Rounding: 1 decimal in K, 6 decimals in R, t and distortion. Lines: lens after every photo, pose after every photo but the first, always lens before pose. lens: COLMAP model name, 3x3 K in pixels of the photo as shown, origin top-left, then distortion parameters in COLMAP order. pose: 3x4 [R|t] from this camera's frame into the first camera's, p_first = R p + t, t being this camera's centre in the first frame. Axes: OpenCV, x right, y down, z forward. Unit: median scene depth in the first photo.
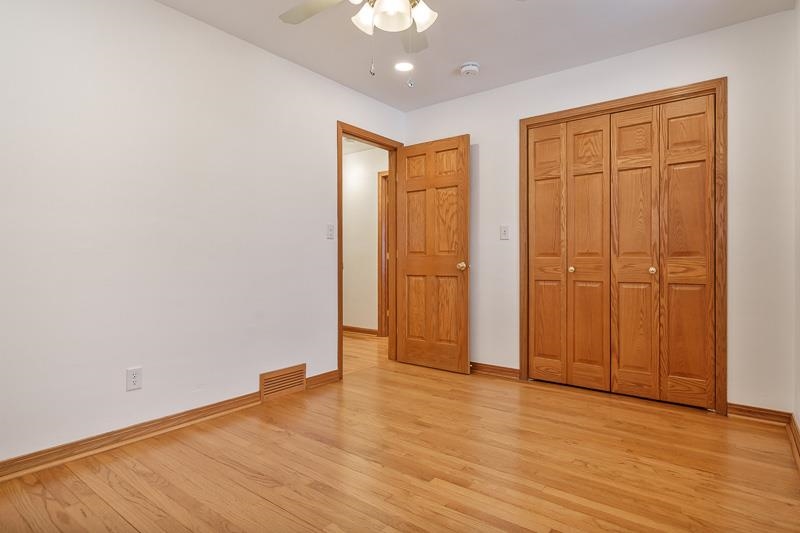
lens RADIAL K [[452.8, 0, 400.3], [0, 452.8, 258.4], [0, 0, 1]] dist [0.002979, 0.000506]
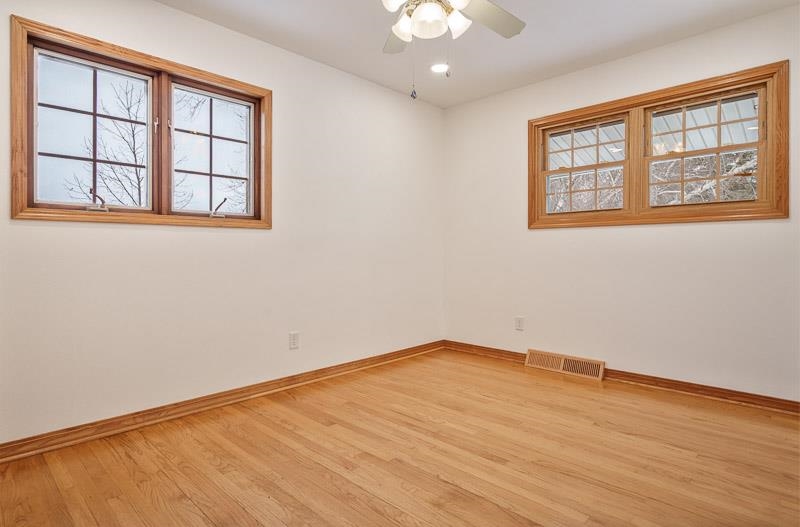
lens RADIAL K [[434.8, 0, 400.0], [0, 434.8, 253.1], [0, 0, 1]] dist [0.000486, 0.000077]
pose [[-0.993016, 0.005456, 0.117858, -0.070983], [0.005758, 0.999981, 0.002223, 0.001947], [-0.117843, 0.002886, -0.993028, 1.935372]]
